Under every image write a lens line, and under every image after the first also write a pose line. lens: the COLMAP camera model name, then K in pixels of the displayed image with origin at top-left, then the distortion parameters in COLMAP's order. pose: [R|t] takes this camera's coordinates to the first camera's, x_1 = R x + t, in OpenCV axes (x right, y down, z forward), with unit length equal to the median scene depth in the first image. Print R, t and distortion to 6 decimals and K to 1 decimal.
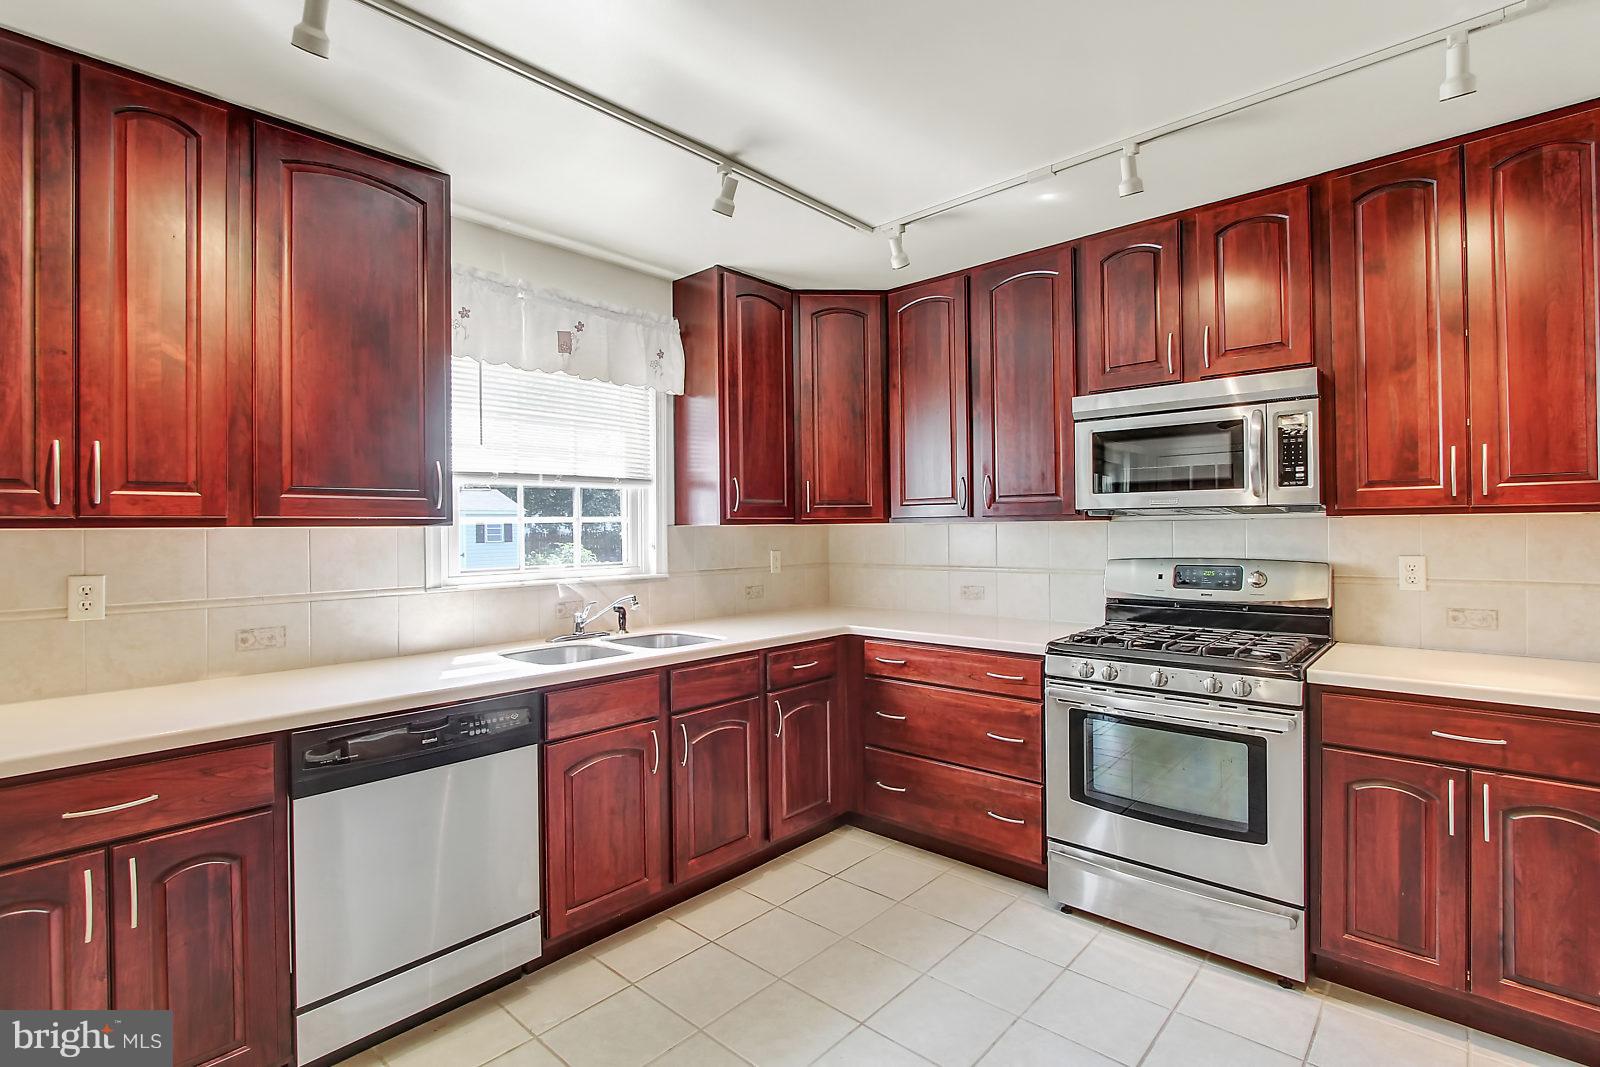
lens RADIAL K [[754.0, 0, 749.3], [0, 754.0, 537.3], [0, 0, 1]] dist [-0.000873, 0.000015]
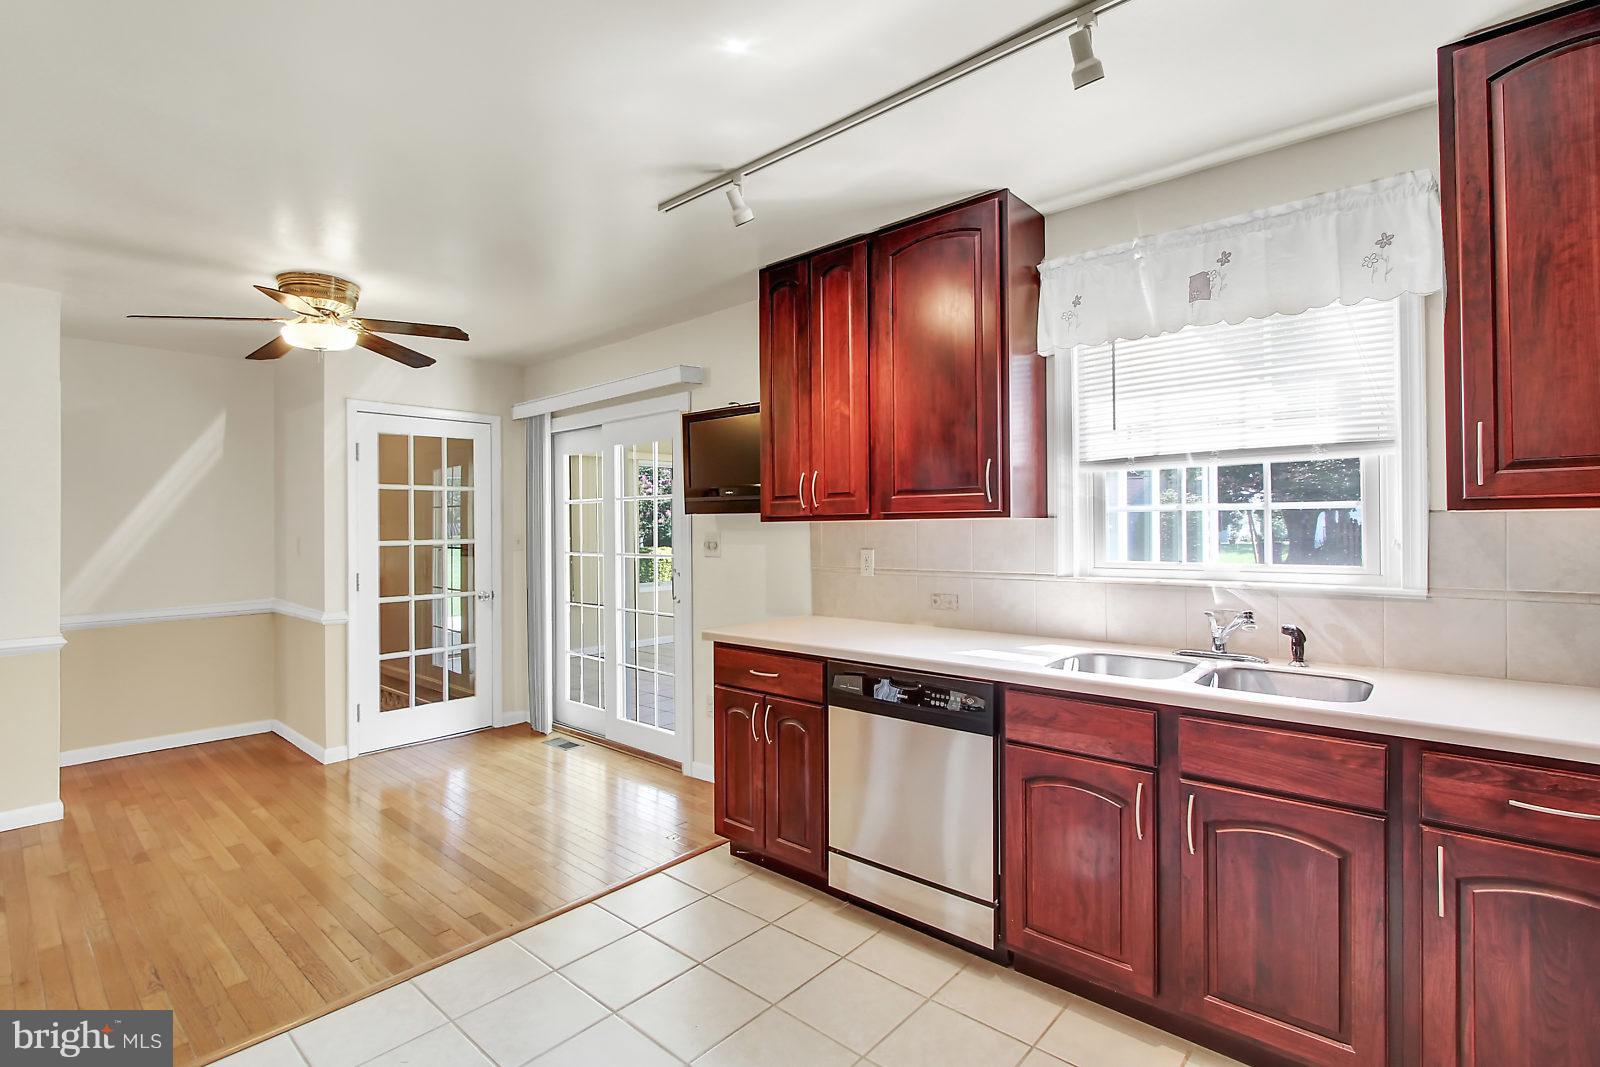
lens RADIAL K [[759.8, 0, 794.4], [0, 759.8, 522.0], [0, 0, 1]] dist [-0.001821, 0.000009]
pose [[0.056359, 0.006126, -0.998392, 0.666331], [0.001430, 0.999980, 0.006217, -0.016268], [0.998410, -0.001779, 0.056349, 0.641744]]
